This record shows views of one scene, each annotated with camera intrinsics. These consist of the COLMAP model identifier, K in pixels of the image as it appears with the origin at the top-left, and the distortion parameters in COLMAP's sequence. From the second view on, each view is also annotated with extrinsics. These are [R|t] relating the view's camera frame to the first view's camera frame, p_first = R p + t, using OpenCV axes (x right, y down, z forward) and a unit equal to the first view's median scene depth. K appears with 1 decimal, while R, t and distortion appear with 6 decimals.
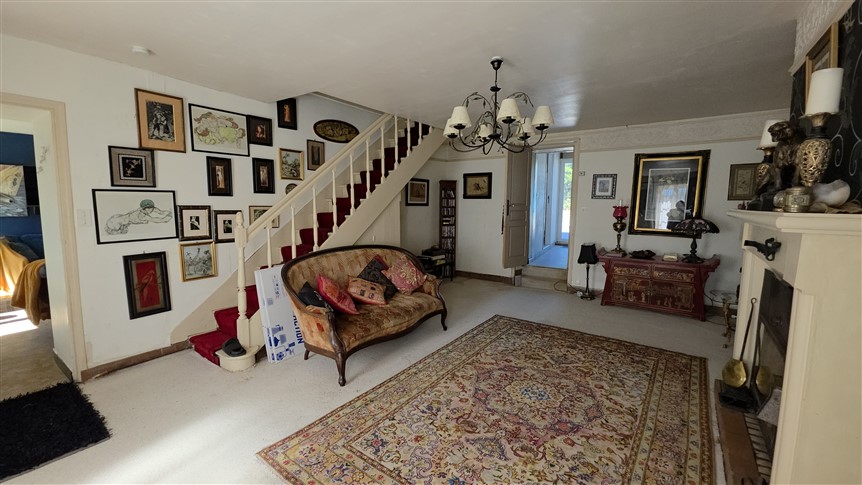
lens RADIAL K [[342.2, 0, 428.9], [0, 342.2, 240.7], [0, 0, 1]] dist [0.002500, -0.001126]
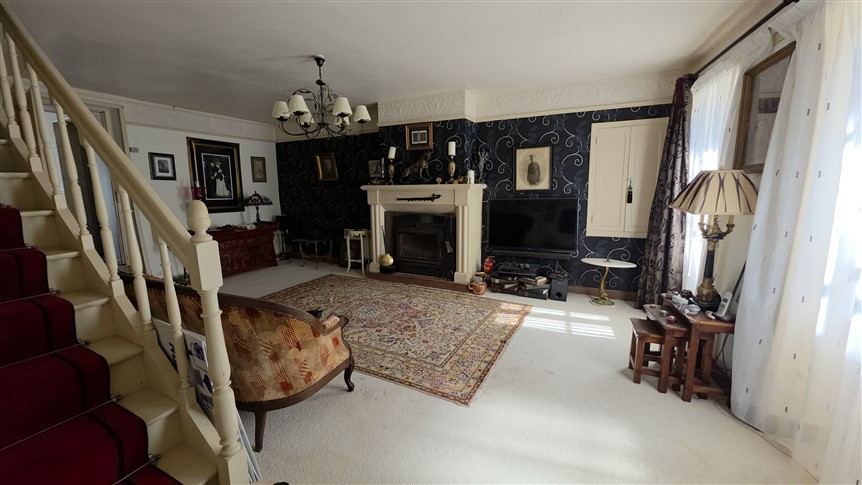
lens RADIAL K [[342.2, 0, 424.3], [0, 342.2, 242.2], [0, 0, 1]] dist [0.002500, -0.001126]
pose [[-0.158161, -0.163724, 0.973745, -1.081050], [0.118194, 0.975928, 0.183288, -0.085537], [-0.980314, 0.144080, -0.135003, 0.886584]]
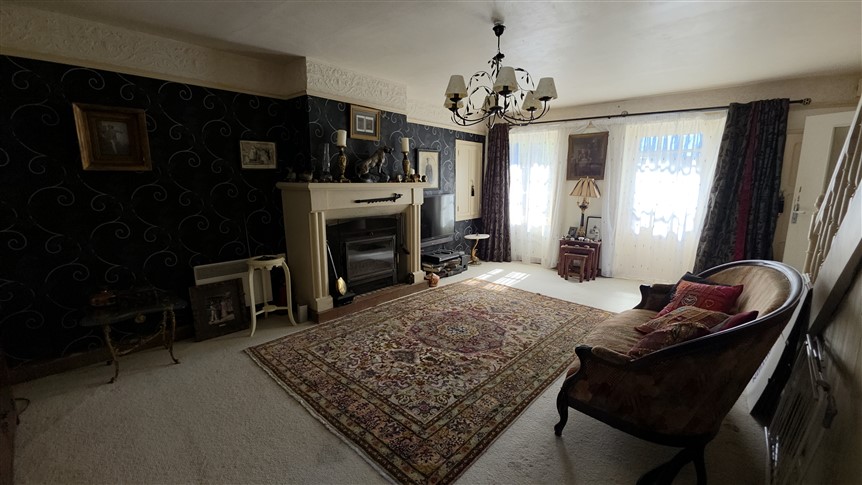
lens RADIAL K [[342.2, 0, 426.9], [0, 342.2, 242.2], [0, 0, 1]] dist [0.002500, -0.001126]
pose [[-0.993421, -0.027393, 0.111195, 0.276062], [0.005252, 0.959051, 0.283186, -0.222090], [-0.114399, 0.281907, -0.952597, 2.054410]]
